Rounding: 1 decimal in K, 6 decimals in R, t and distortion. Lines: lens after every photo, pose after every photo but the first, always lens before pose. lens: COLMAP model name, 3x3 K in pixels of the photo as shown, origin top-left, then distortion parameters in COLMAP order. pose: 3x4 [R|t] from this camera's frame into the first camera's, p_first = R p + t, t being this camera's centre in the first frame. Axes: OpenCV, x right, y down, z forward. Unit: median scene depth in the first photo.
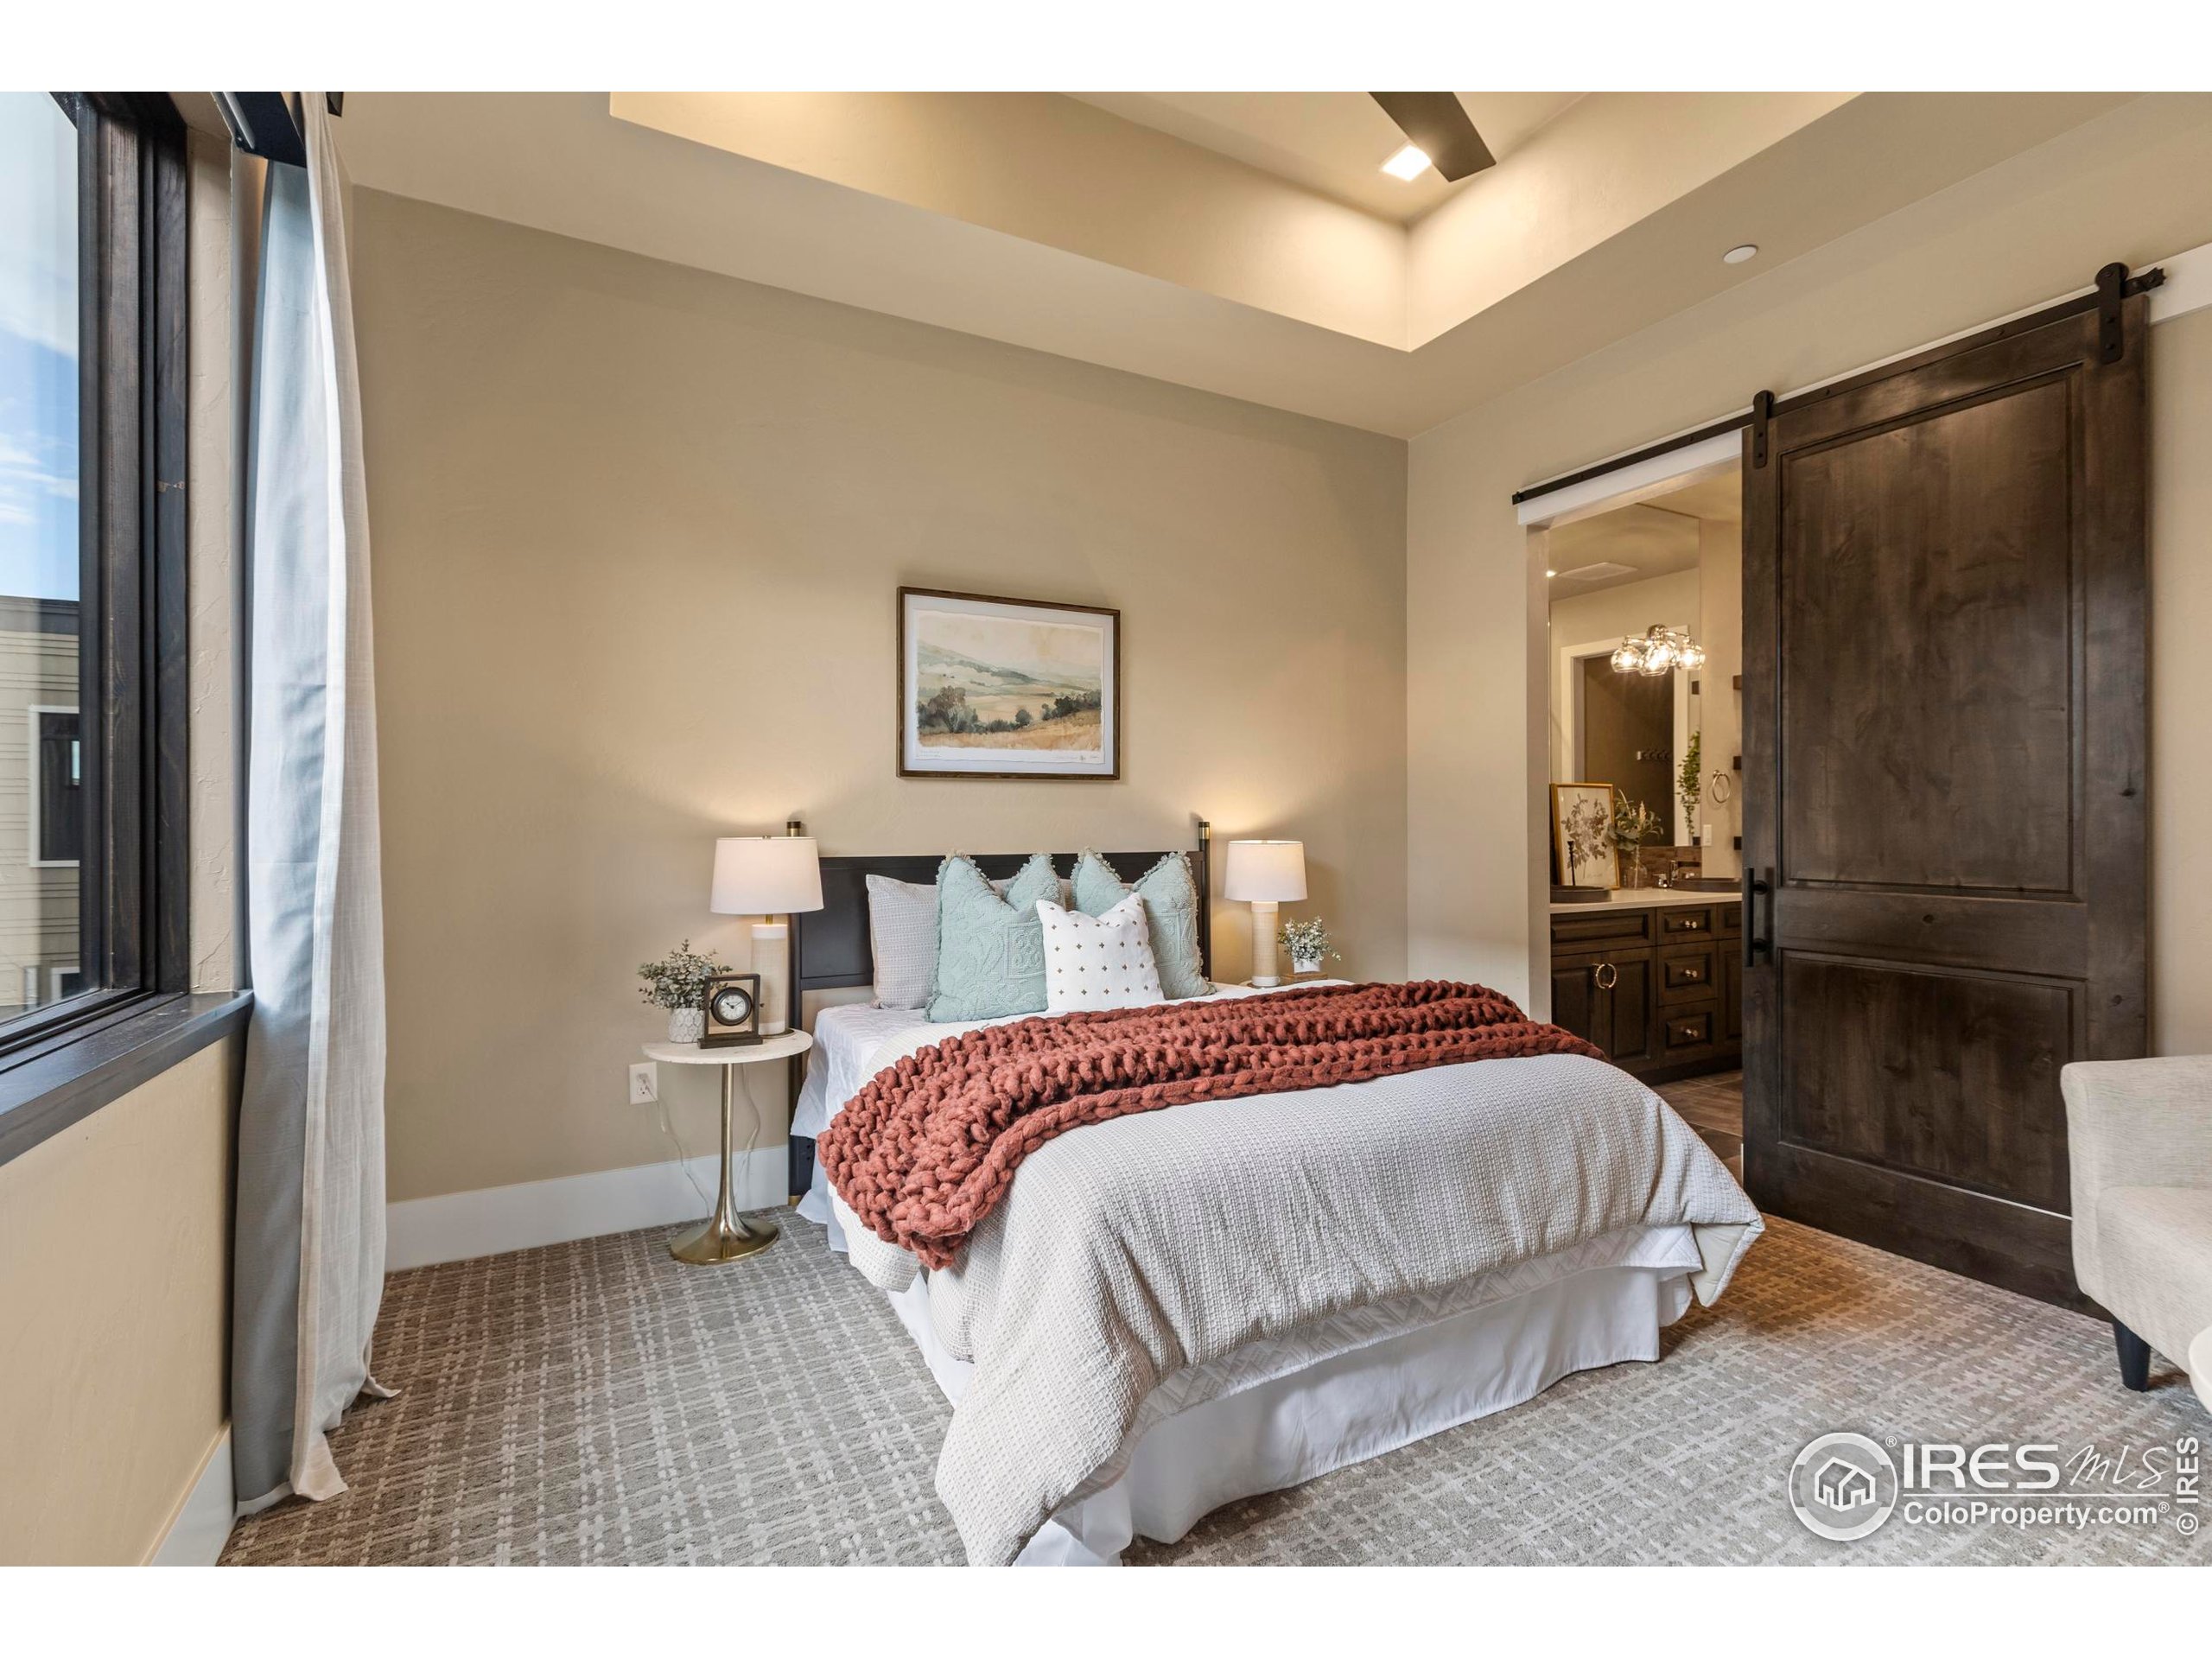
lens RADIAL K [[991.4, 0, 1104.0], [0, 991.4, 819.6], [0, 0, 1]] dist [0.000347, -0.000316]
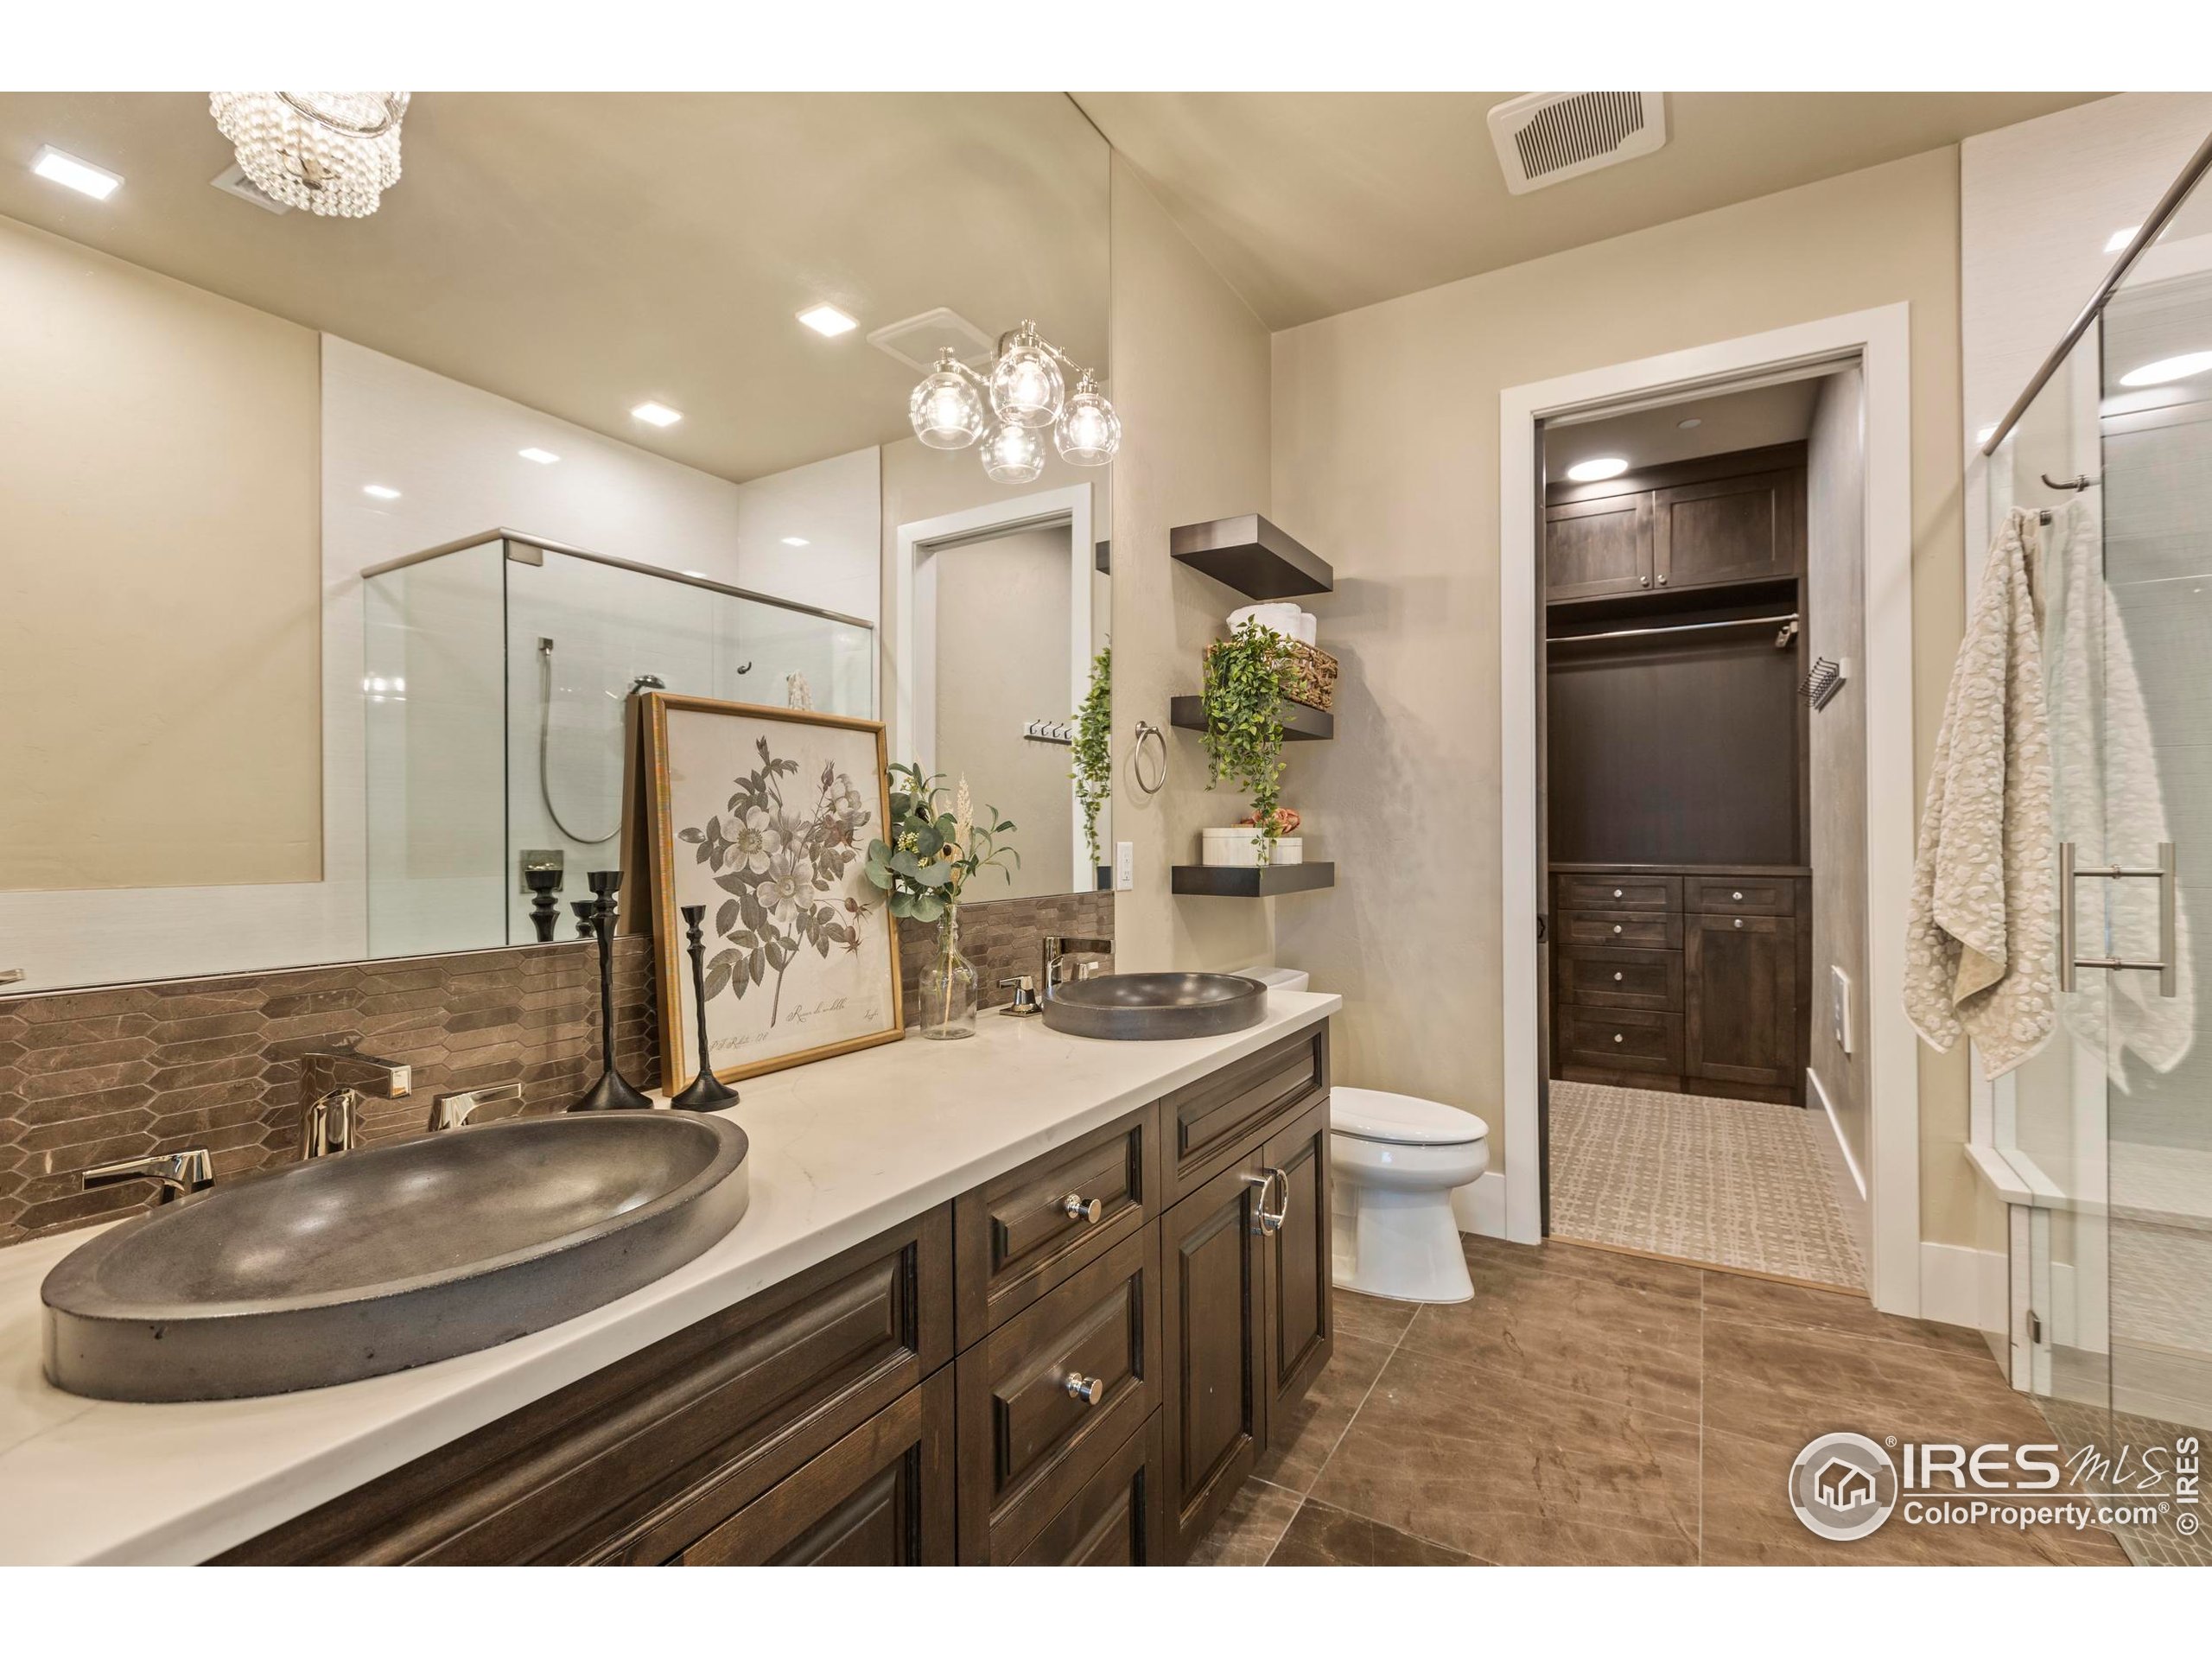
lens RADIAL K [[991.4, 0, 1101.4], [0, 991.4, 831.4], [0, 0, 1]] dist [0.000347, -0.000316]
pose [[0.861278, 0.001640, 0.508131, 0.408874], [-0.000027, 0.999995, -0.003182, 0.002270], [-0.508134, 0.002727, 0.861274, 0.681827]]
